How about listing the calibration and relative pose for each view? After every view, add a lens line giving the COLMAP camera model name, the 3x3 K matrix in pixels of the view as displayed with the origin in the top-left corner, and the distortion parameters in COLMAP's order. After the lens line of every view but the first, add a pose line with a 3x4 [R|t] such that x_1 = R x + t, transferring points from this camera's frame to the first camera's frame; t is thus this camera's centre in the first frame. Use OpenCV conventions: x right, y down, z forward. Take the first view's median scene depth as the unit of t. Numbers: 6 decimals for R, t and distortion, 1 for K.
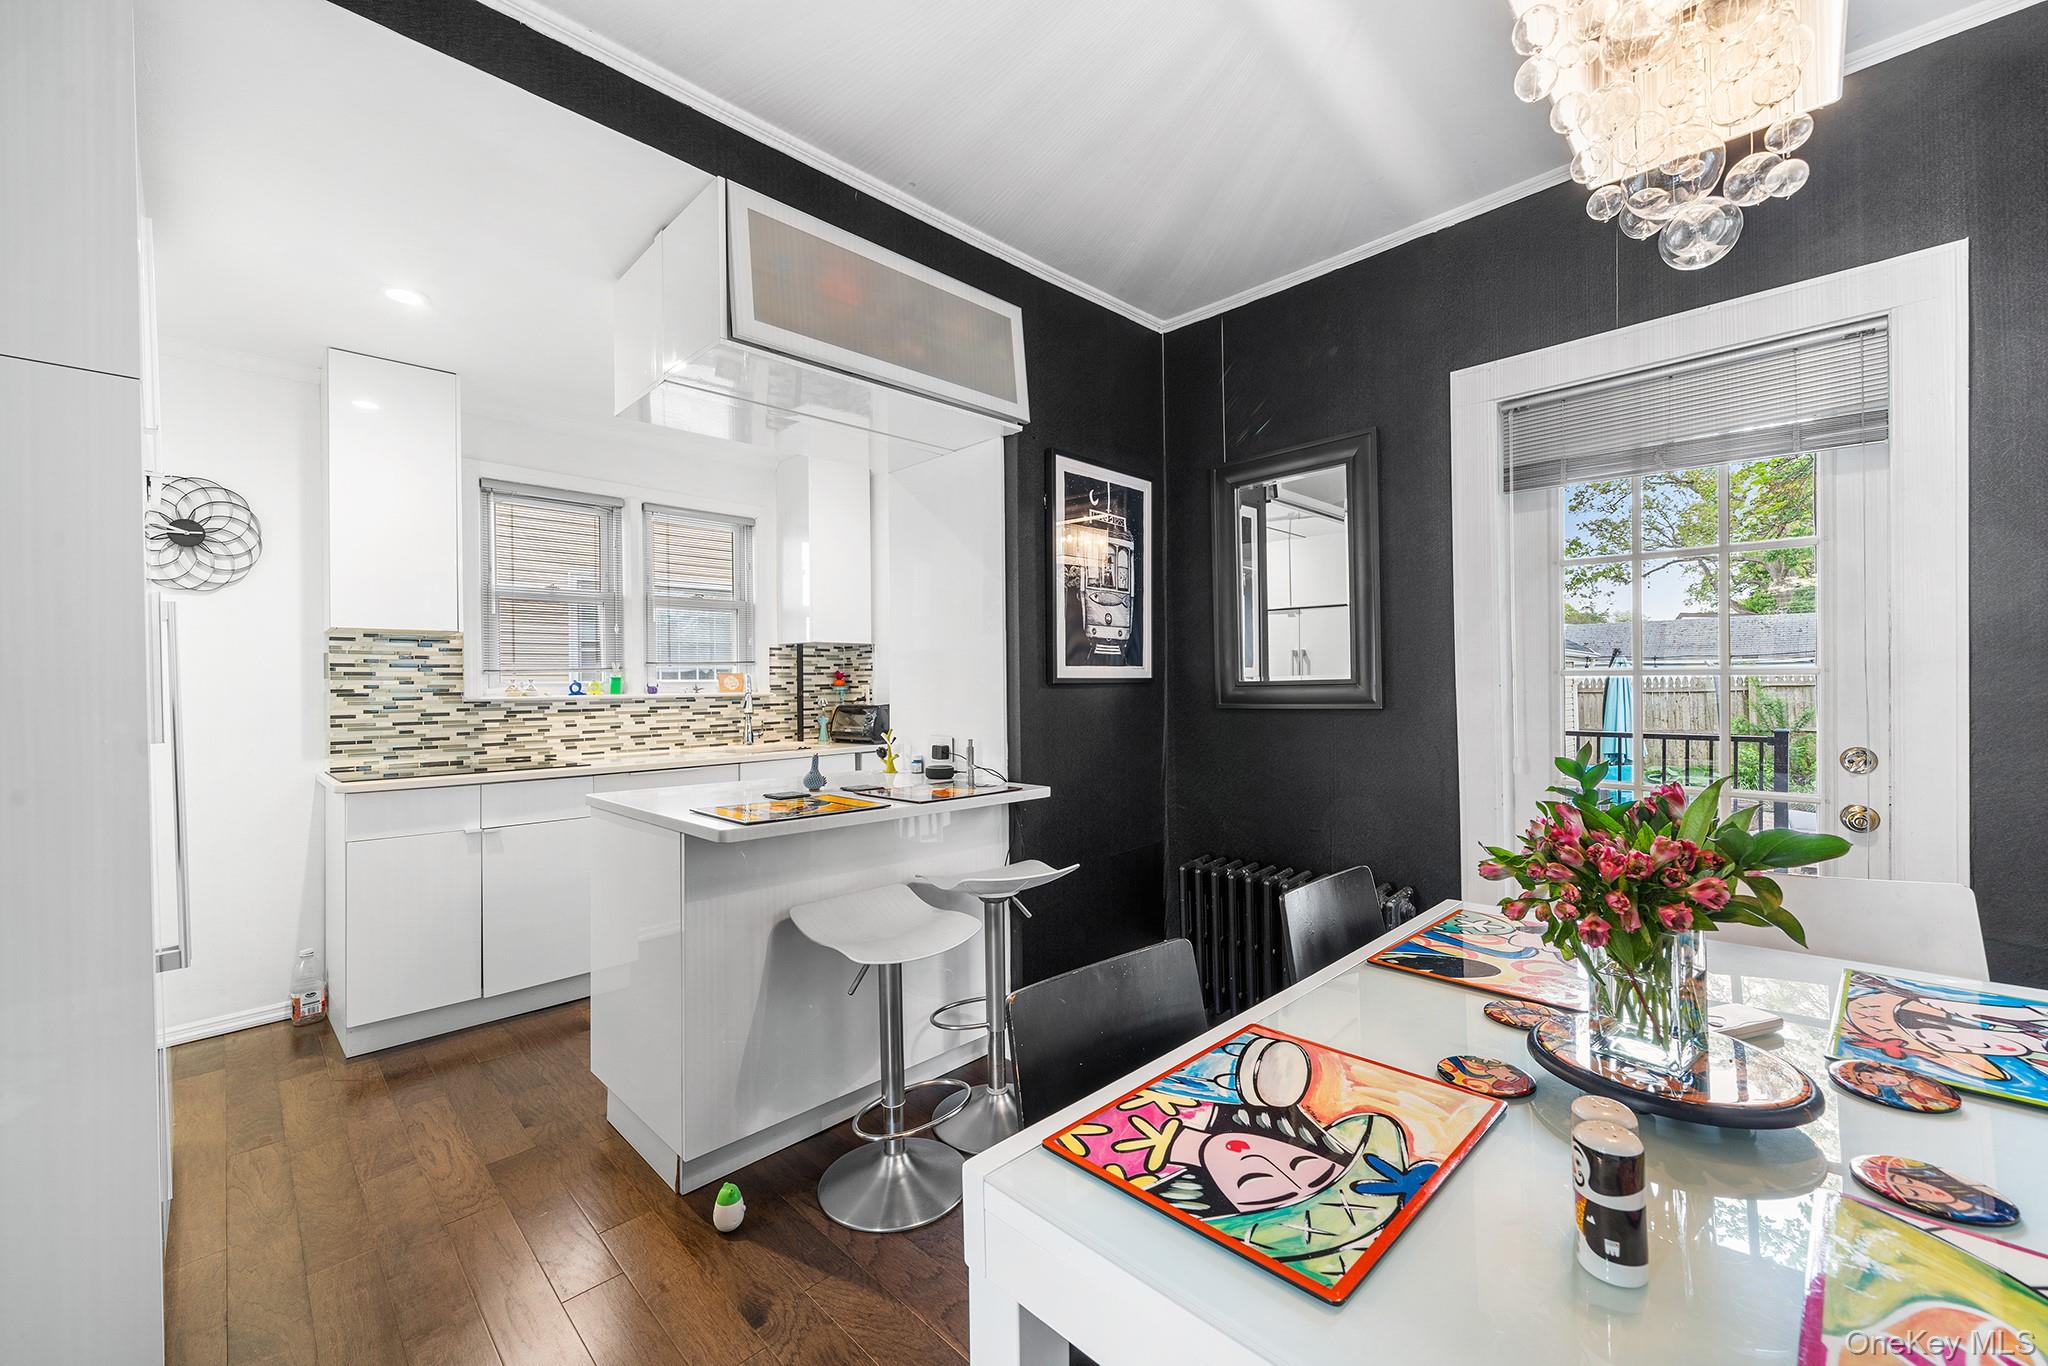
lens RADIAL K [[810.9, 0, 1017.4], [0, 810.9, 685.0], [0, 0, 1]] dist [-0.003109, 0.000167]
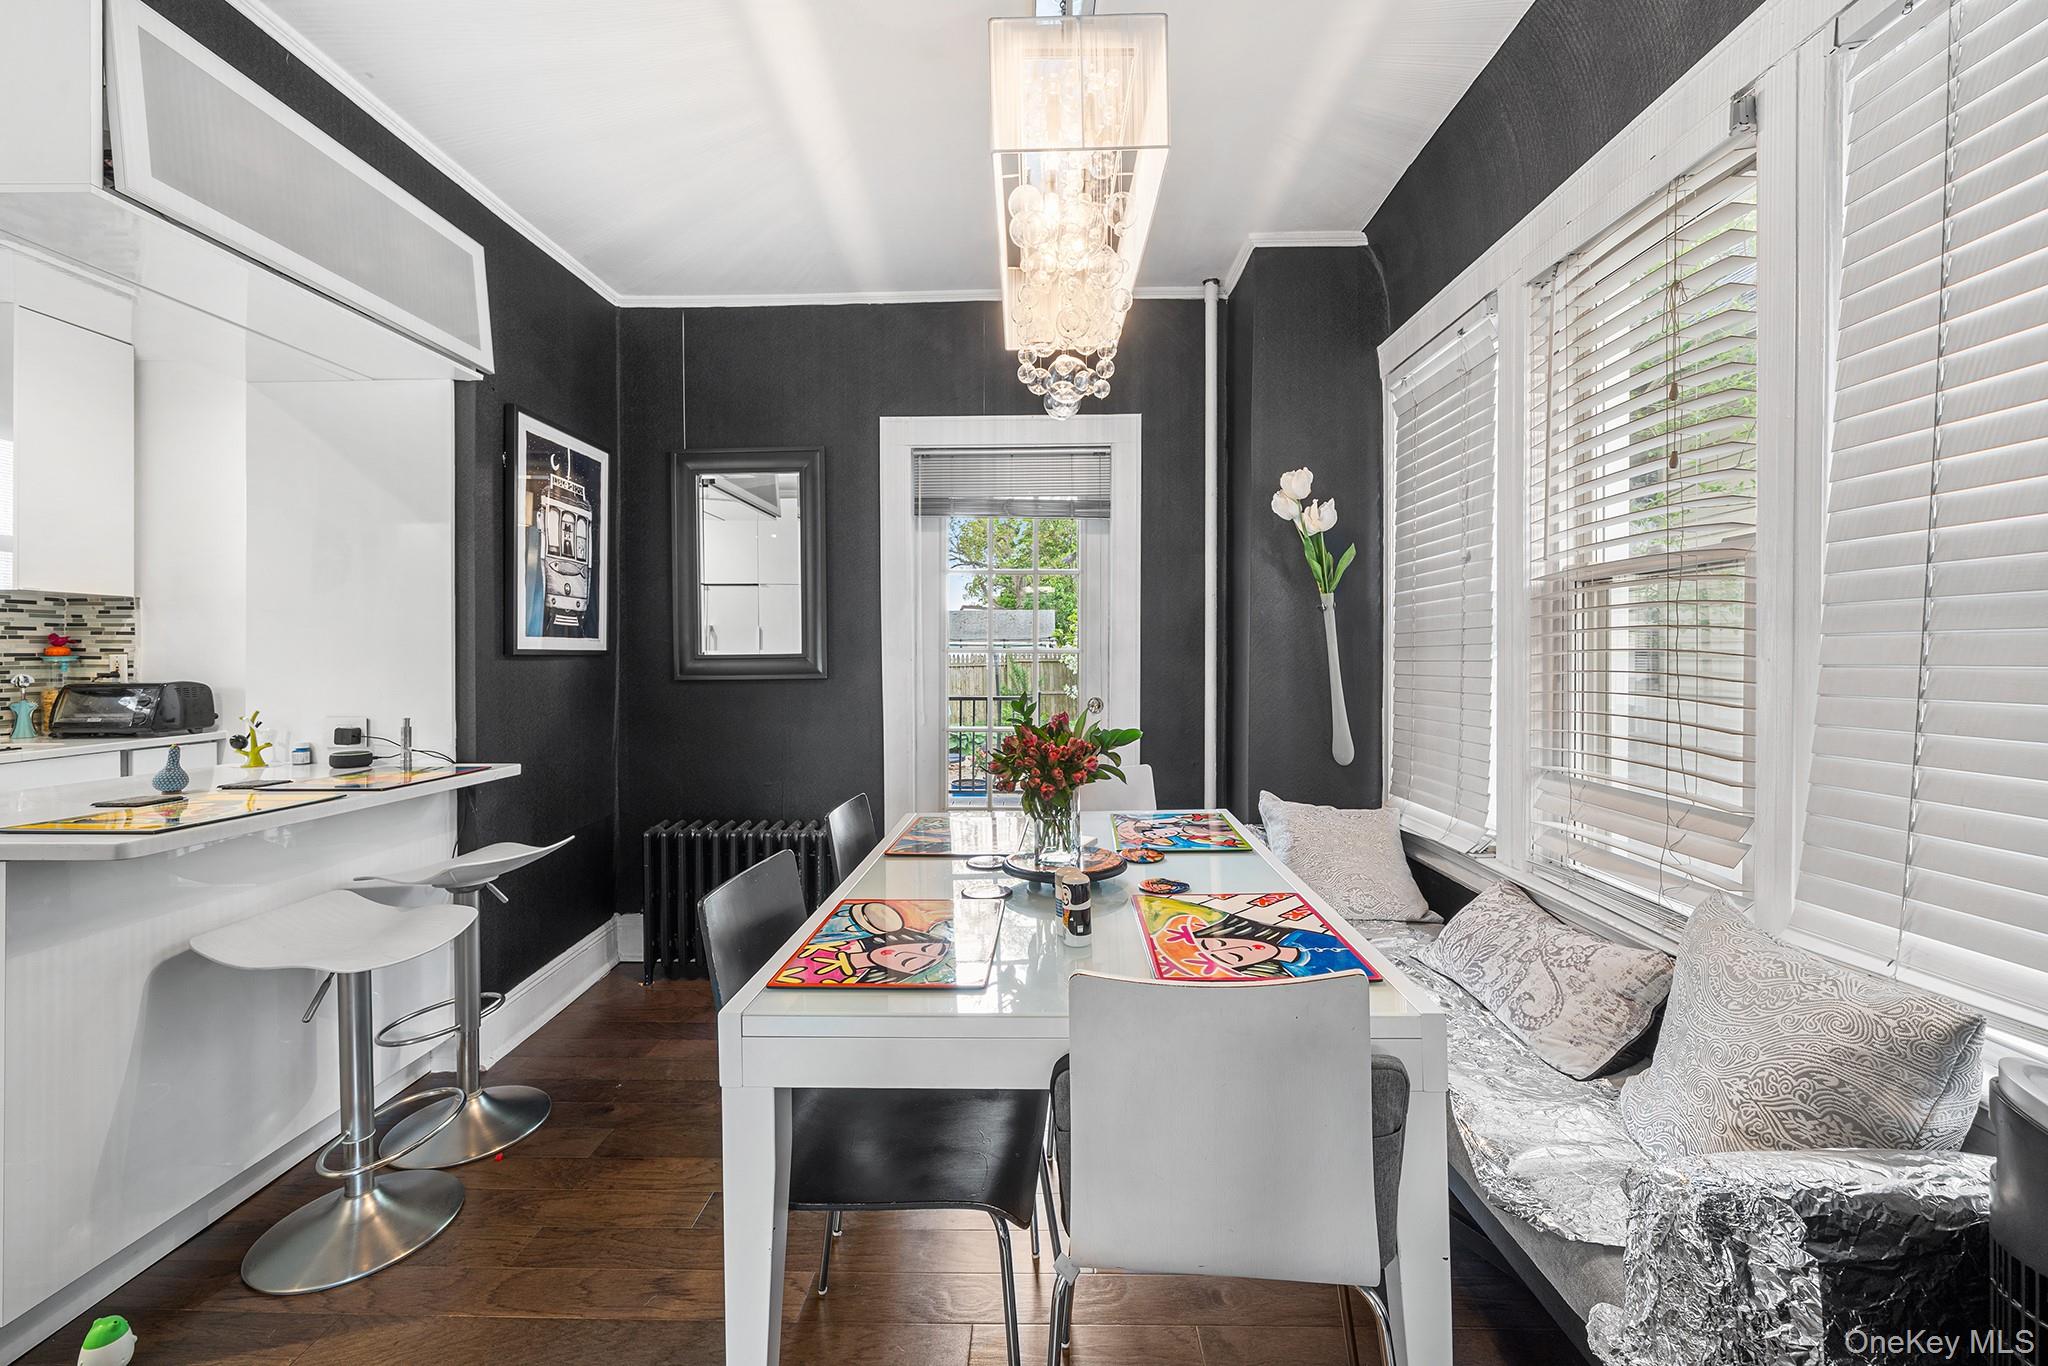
lens RADIAL K [[810.9, 0, 1028.4], [0, 810.9, 659.2], [0, 0, 1]] dist [-0.003109, 0.000167]
pose [[0.718516, 0.005824, 0.695486, -0.161106], [-0.005552, 0.999981, -0.002639, 0.002116], [-0.695489, -0.001965, 0.718534, -0.079753]]
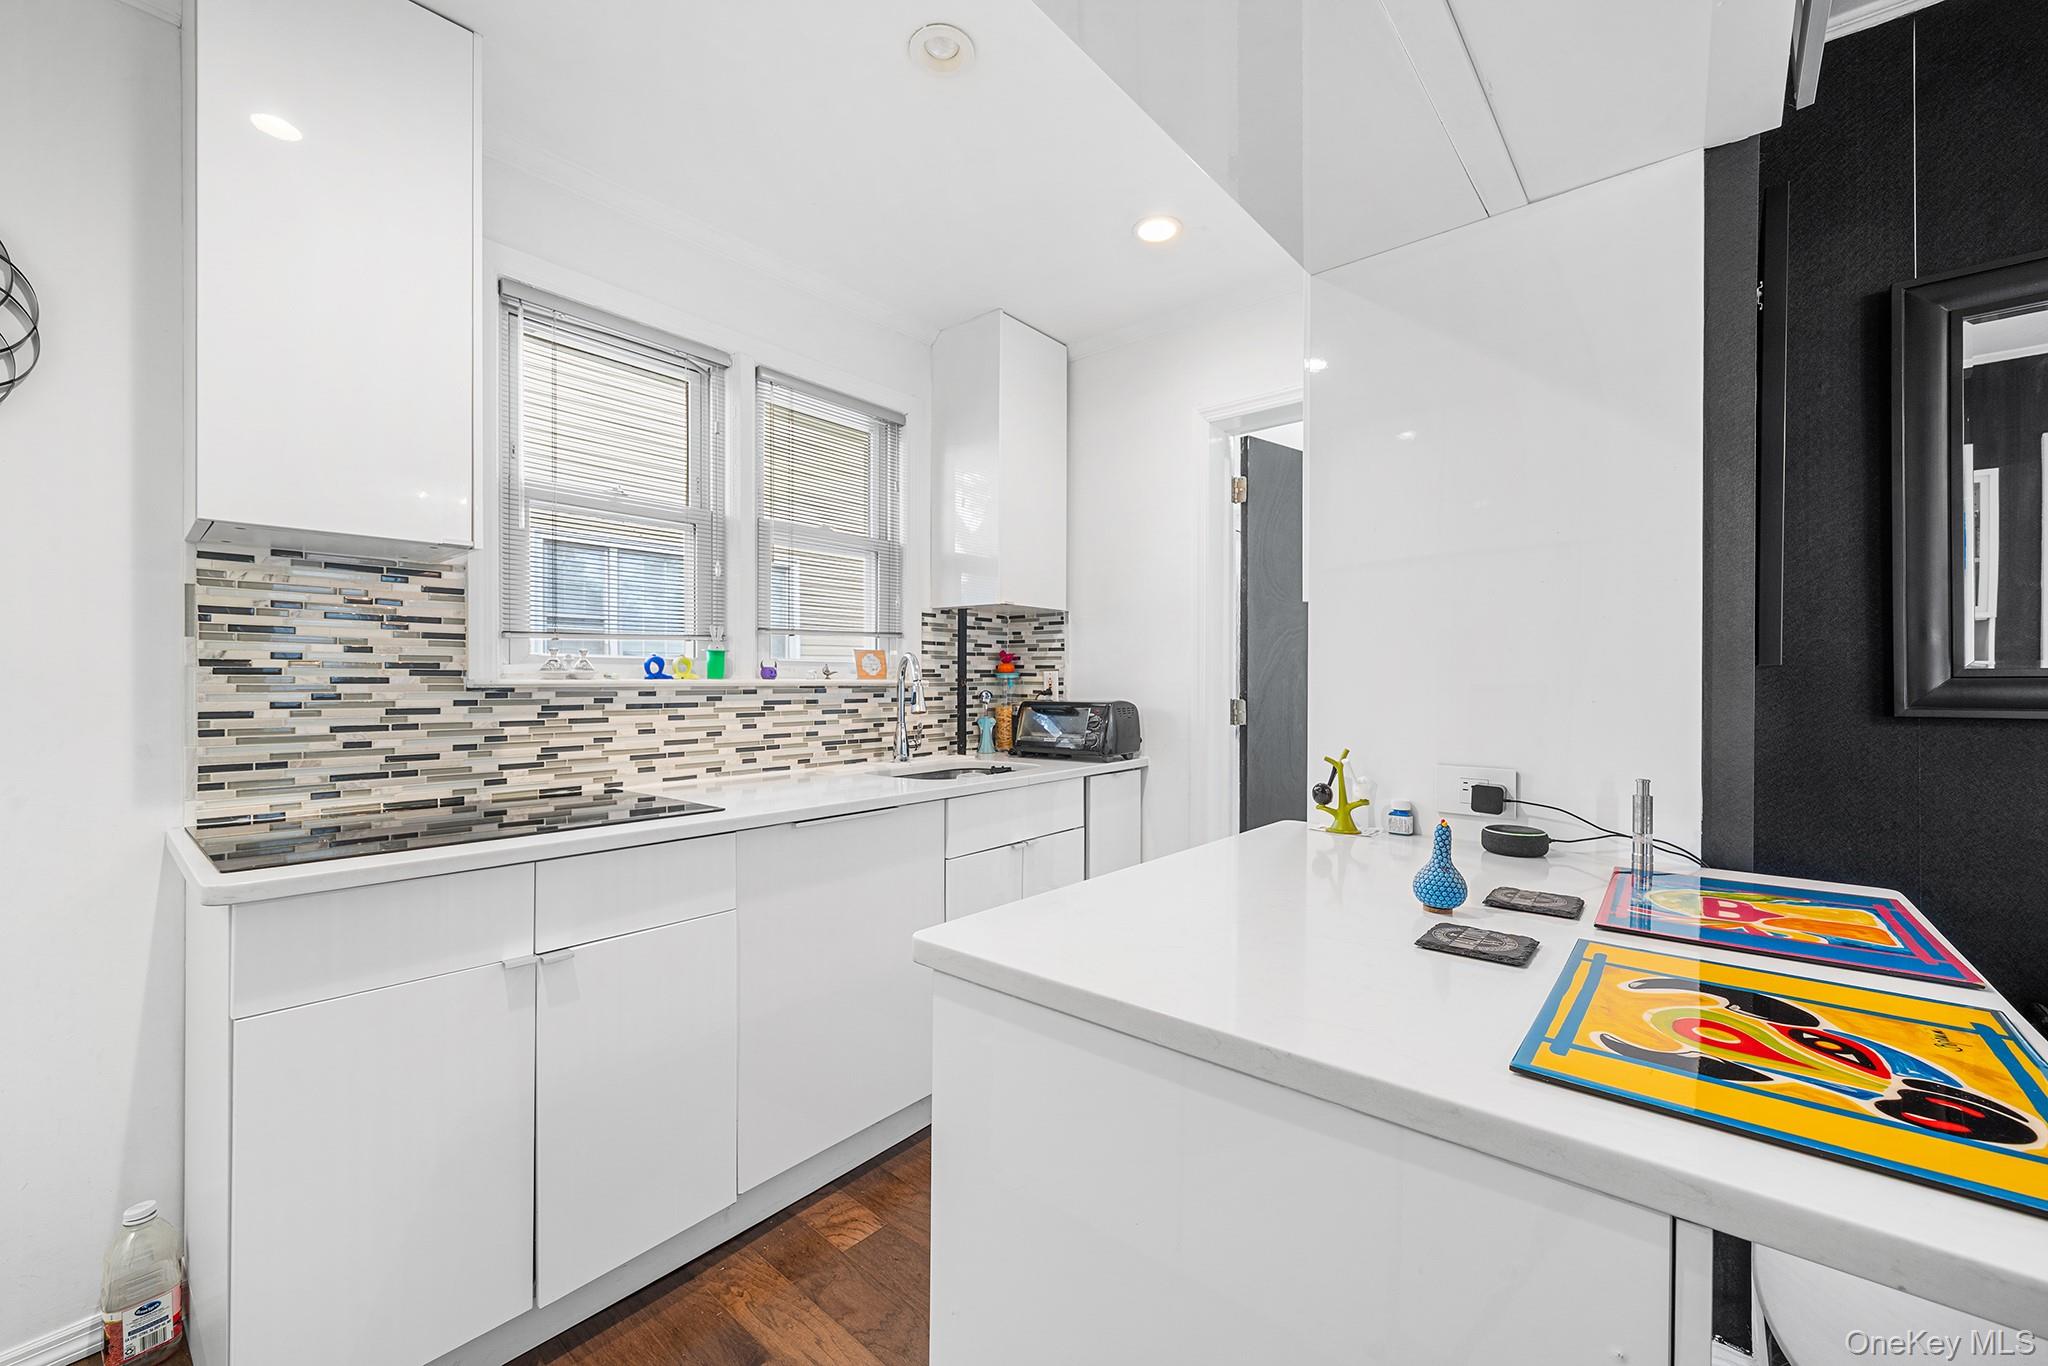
lens RADIAL K [[810.9, 0, 1011.0], [0, 810.9, 685.6], [0, 0, 1]] dist [-0.003109, 0.000167]
pose [[0.997031, 0.013051, 0.075892, -0.406710], [-0.013490, 0.999895, 0.005276, 0.012954], [-0.075815, -0.006284, 0.997102, 0.487795]]
